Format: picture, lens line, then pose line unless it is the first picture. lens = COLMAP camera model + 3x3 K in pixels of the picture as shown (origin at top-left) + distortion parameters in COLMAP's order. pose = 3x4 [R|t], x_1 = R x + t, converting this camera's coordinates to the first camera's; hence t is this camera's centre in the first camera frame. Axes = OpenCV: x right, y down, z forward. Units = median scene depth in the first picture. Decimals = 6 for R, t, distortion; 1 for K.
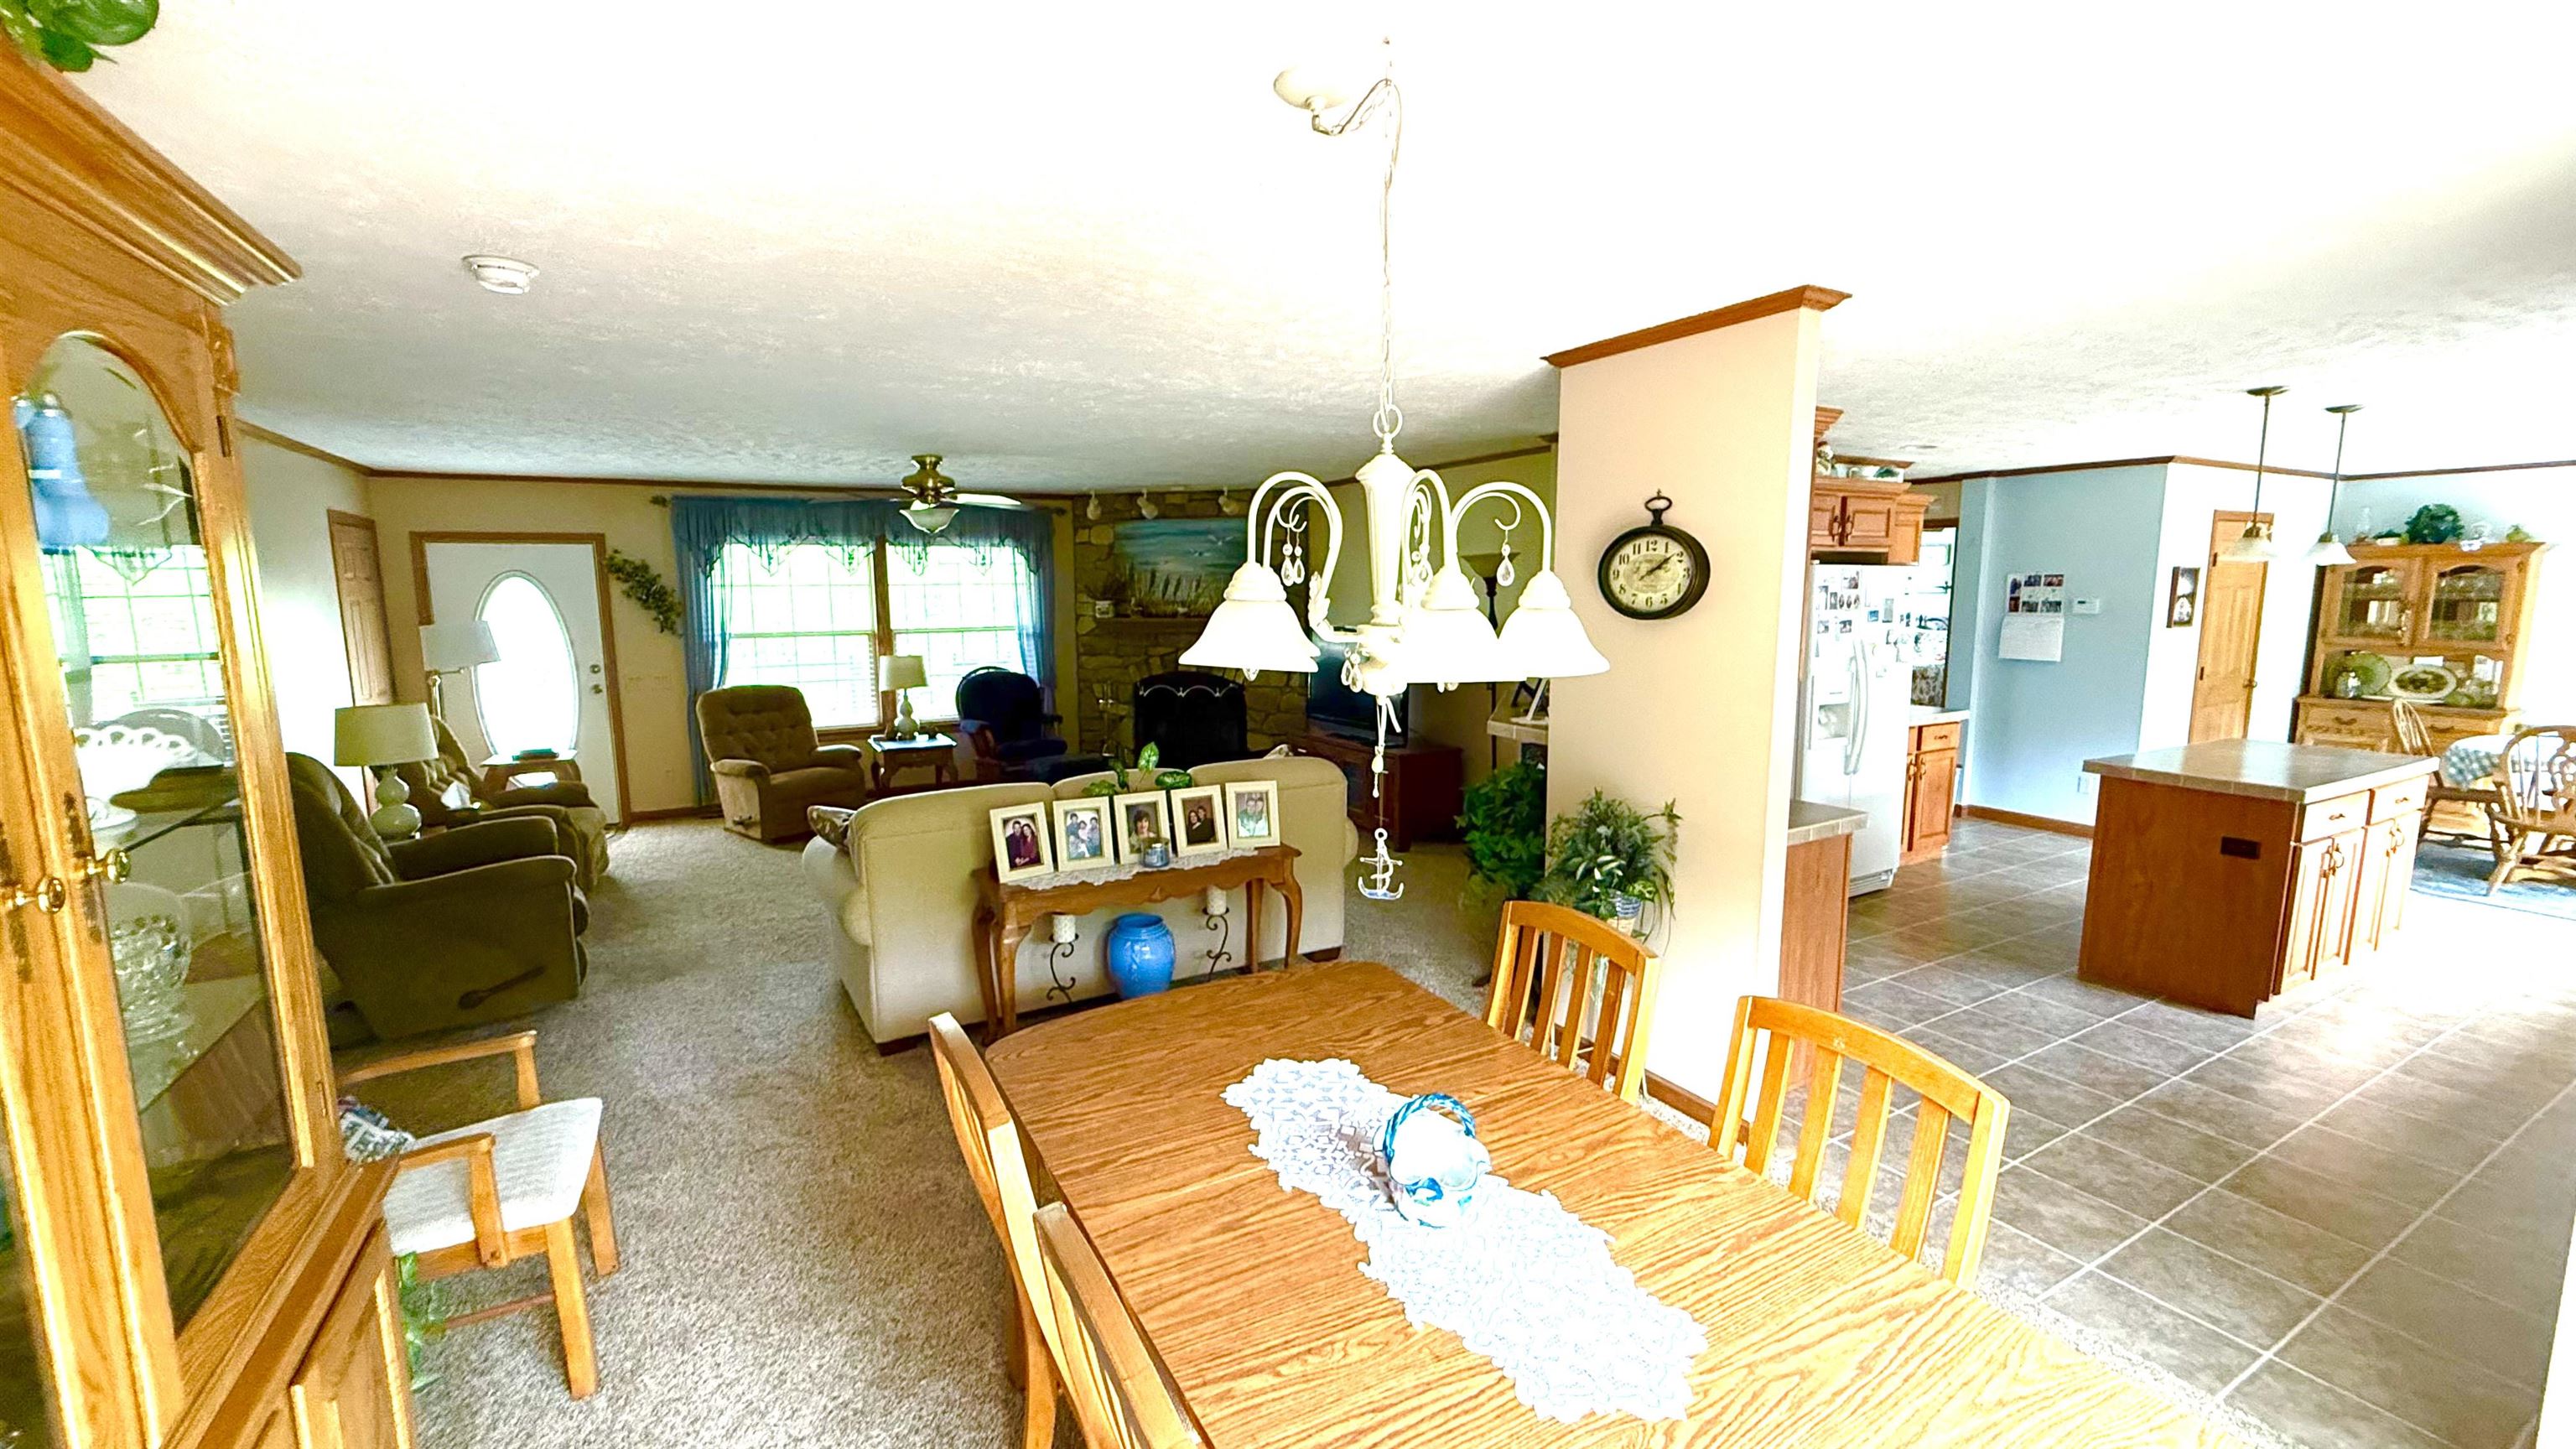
lens RADIAL K [[1023.0, 0, 1280.9], [0, 1023.0, 720.7], [0, 0, 1]] dist [-0.000730, -0.000491]
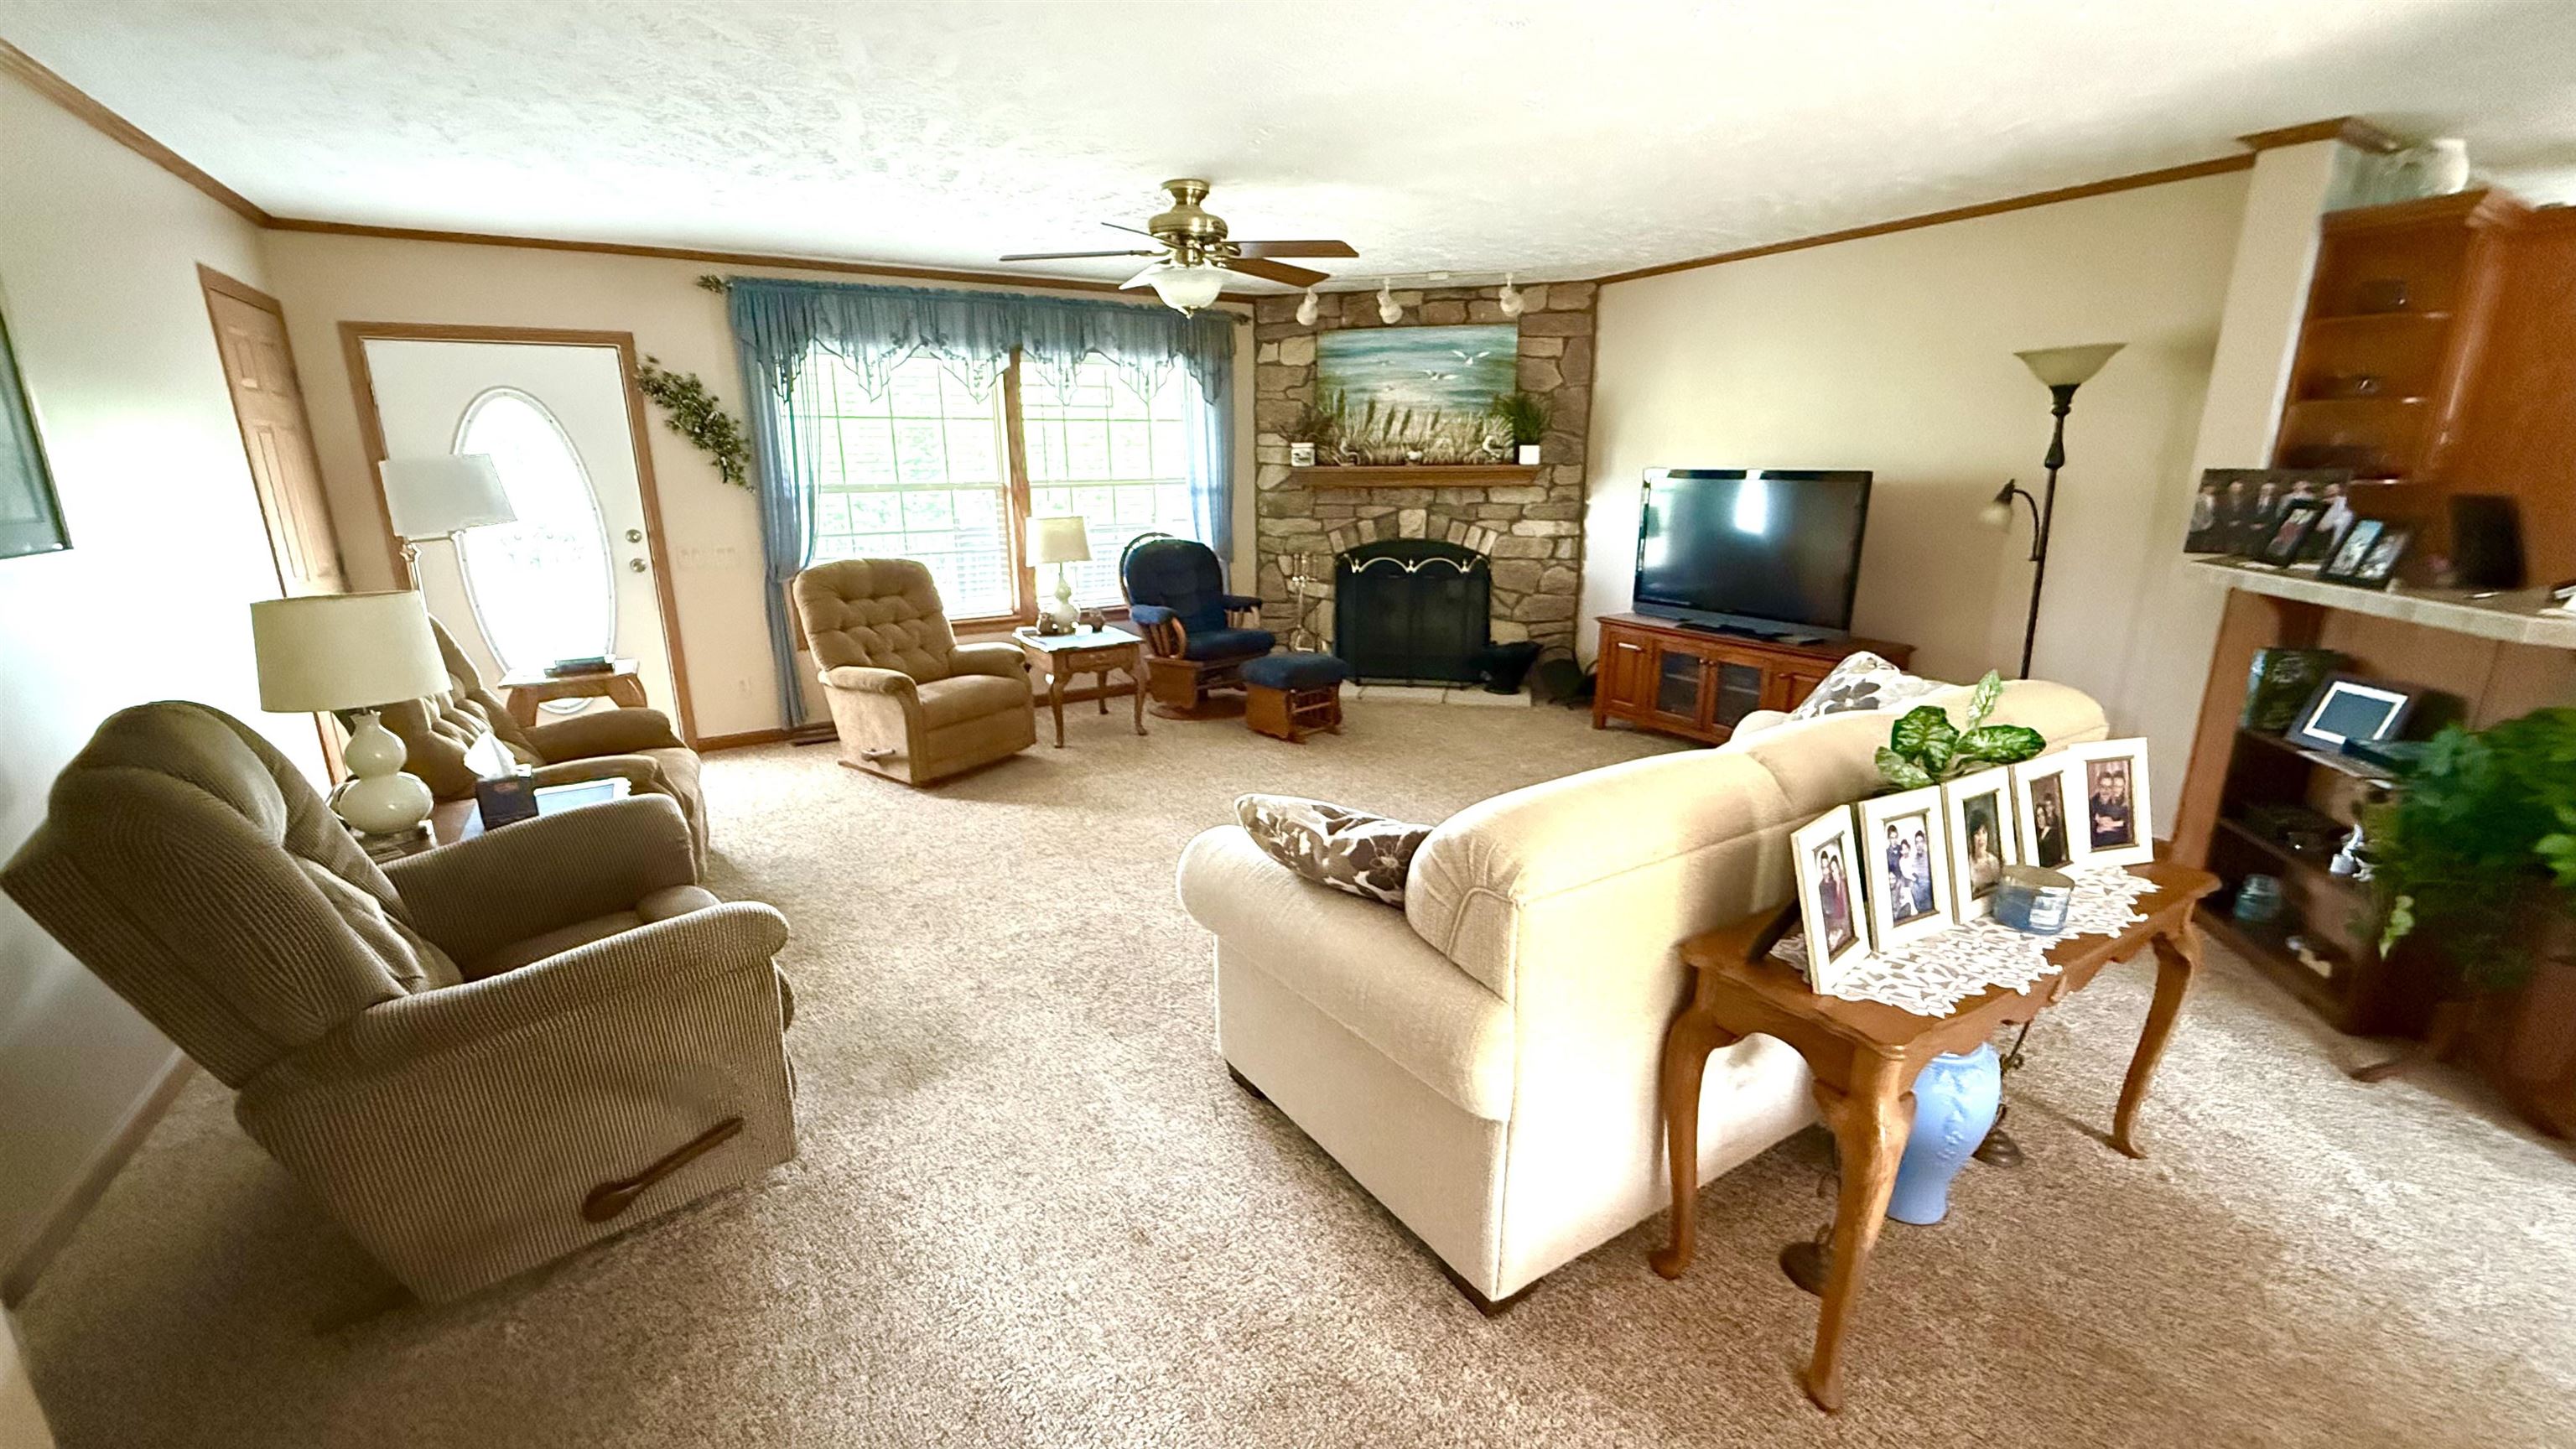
lens RADIAL K [[1023.0, 0, 1280.9], [0, 1023.0, 720.7], [0, 0, 1]] dist [-0.000730, -0.000491]
pose [[0.999391, -0.009689, 0.033525, -0.220123], [0.005550, 0.992586, 0.121416, -0.006950], [-0.034452, -0.121156, 0.992035, 0.241438]]
